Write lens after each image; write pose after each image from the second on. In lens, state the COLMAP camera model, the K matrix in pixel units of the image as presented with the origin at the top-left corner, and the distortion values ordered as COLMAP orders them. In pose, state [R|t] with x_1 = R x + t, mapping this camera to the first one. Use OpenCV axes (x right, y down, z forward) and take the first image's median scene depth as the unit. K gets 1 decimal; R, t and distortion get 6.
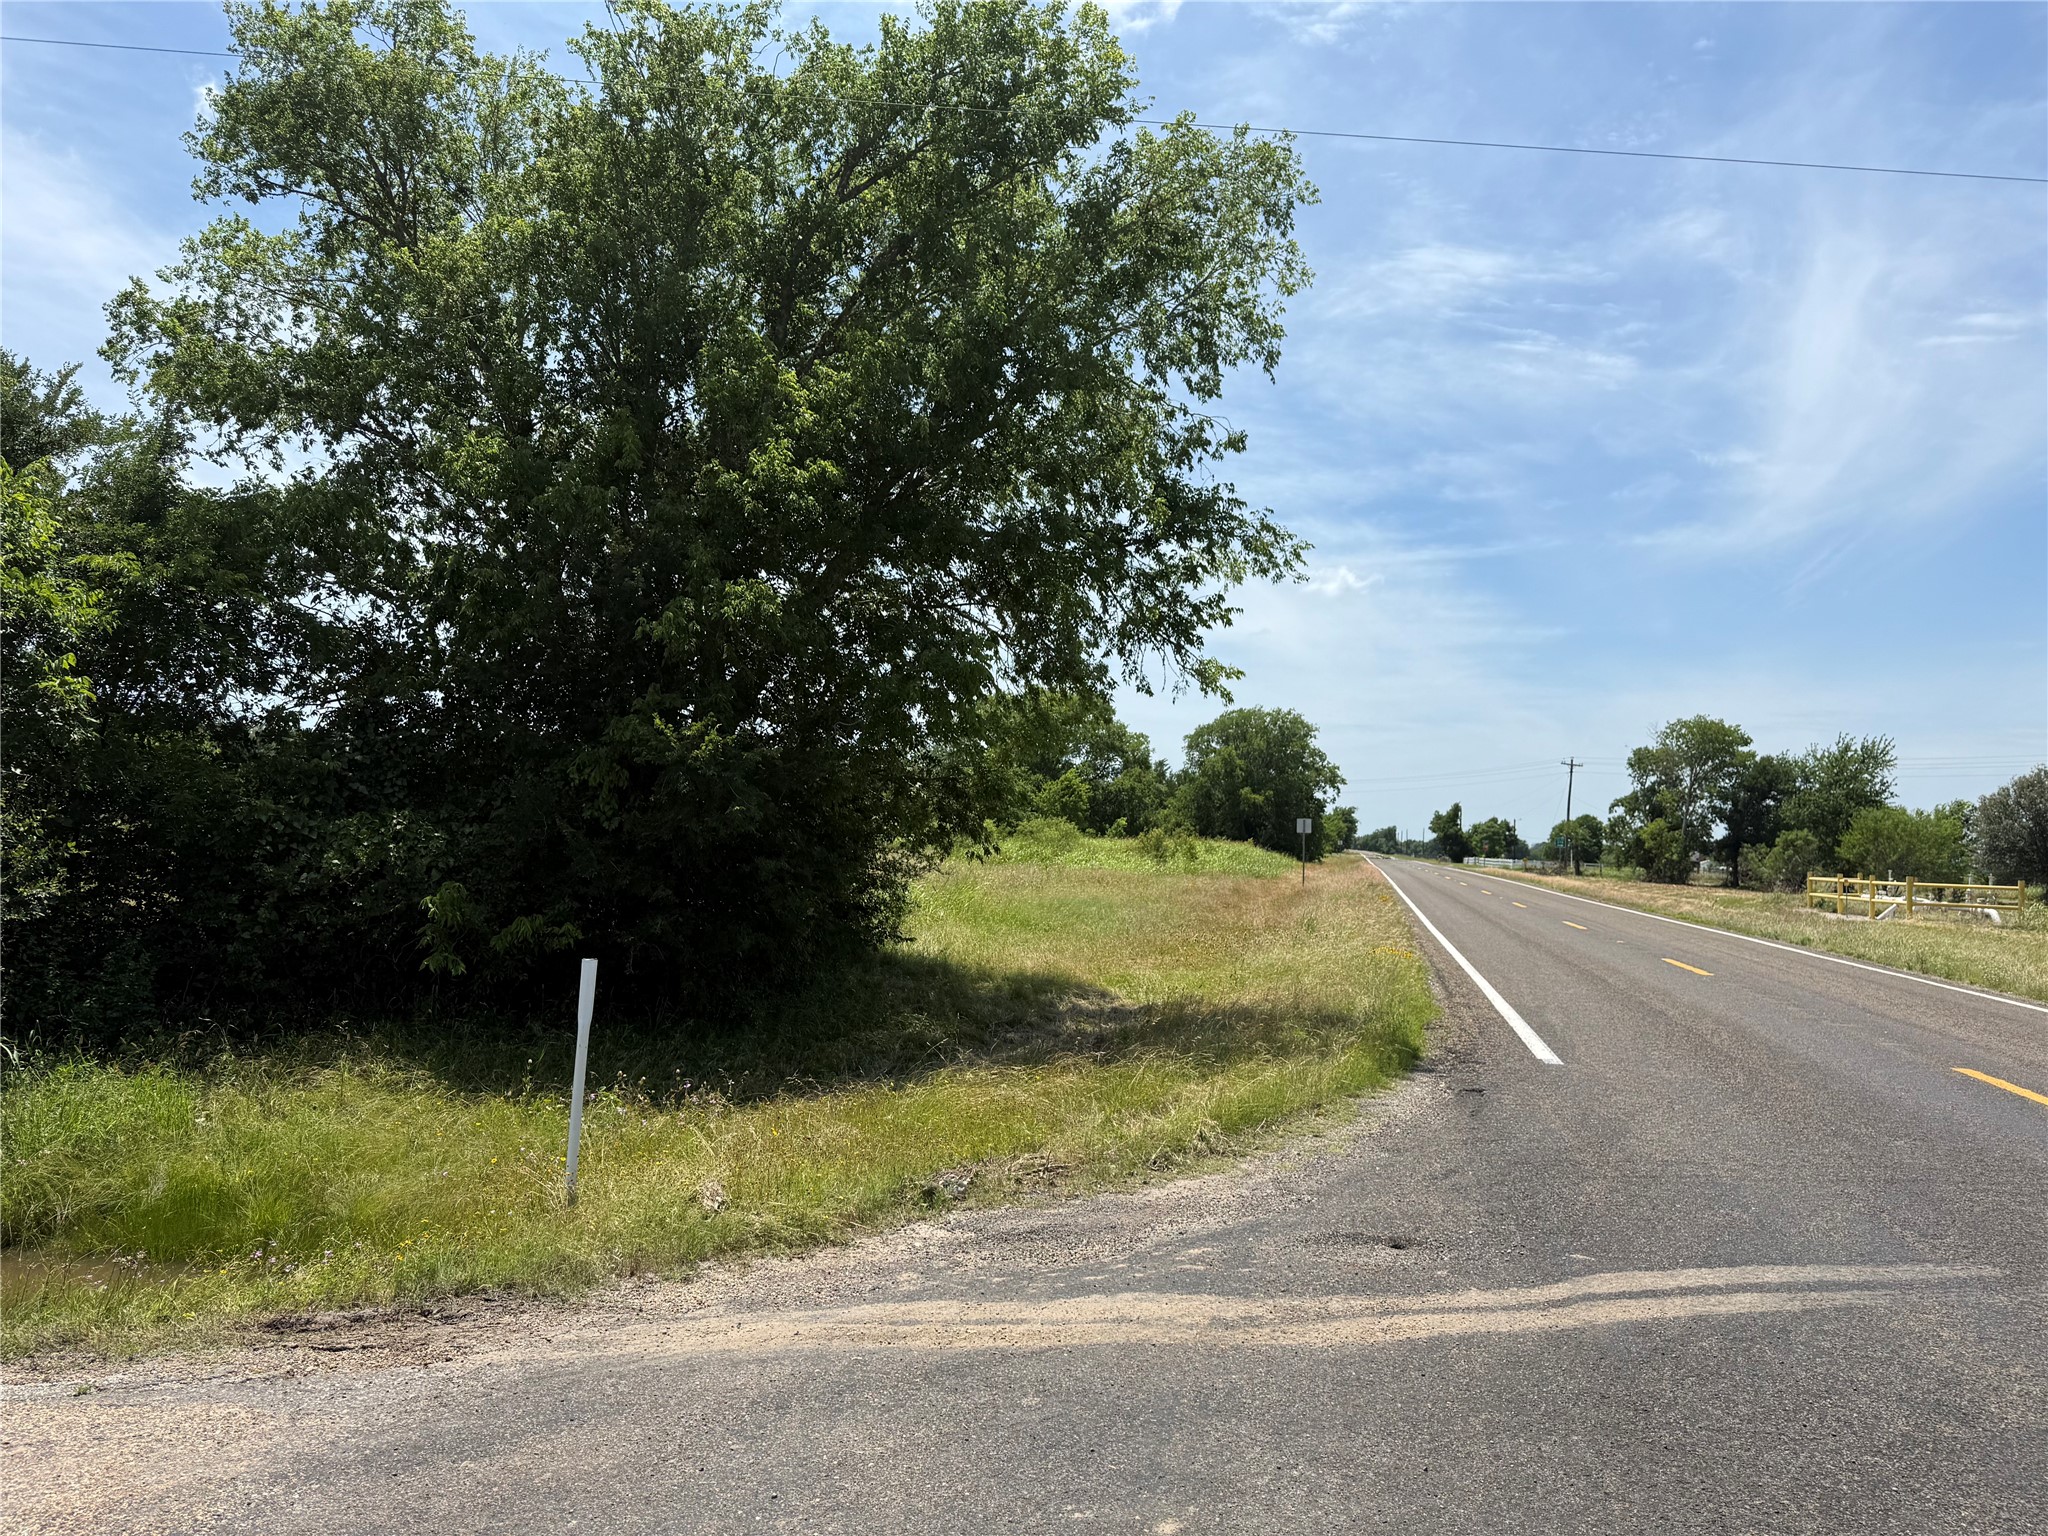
lens RADIAL K [[1427.0, 0, 1024.0], [0, 1427.0, 768.0], [0, 0, 1]] dist [0.004869, -0.001639]
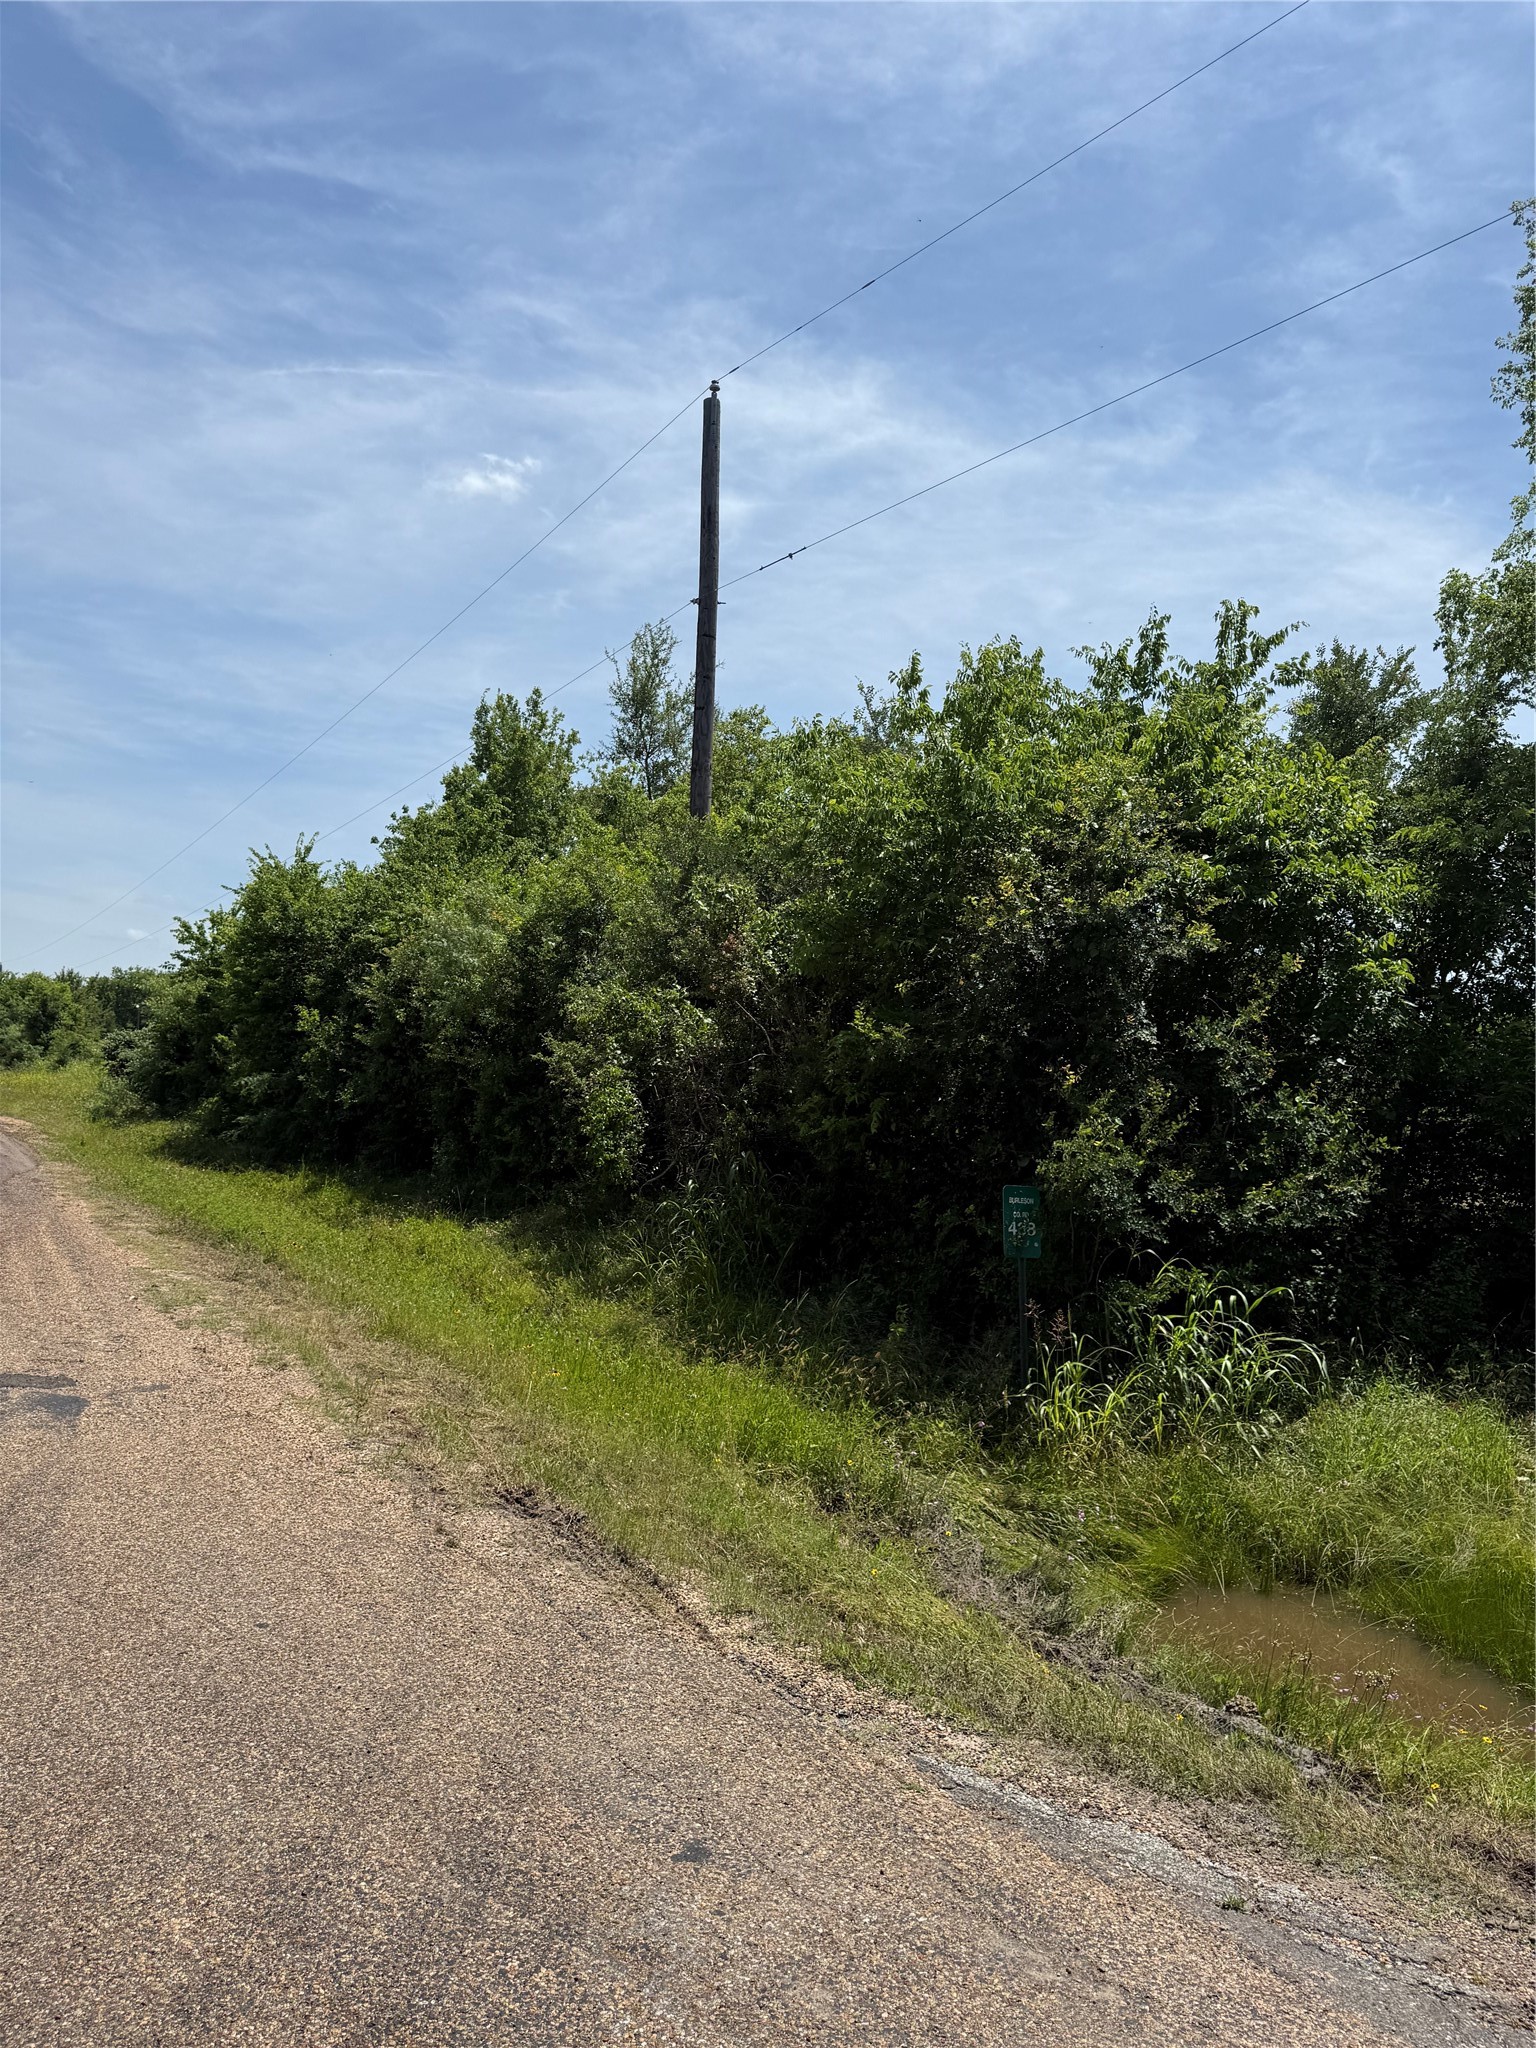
lens RADIAL K [[1427.0, 0, 768.0], [0, 1427.0, 1024.0], [0, 0, 1]] dist [0.004869, -0.001639]
pose [[0.484485, -0.050324, -0.873351, -0.049681], [0.027846, 0.998725, -0.042101, 0.006943], [0.874356, -0.003922, 0.485269, 0.195257]]
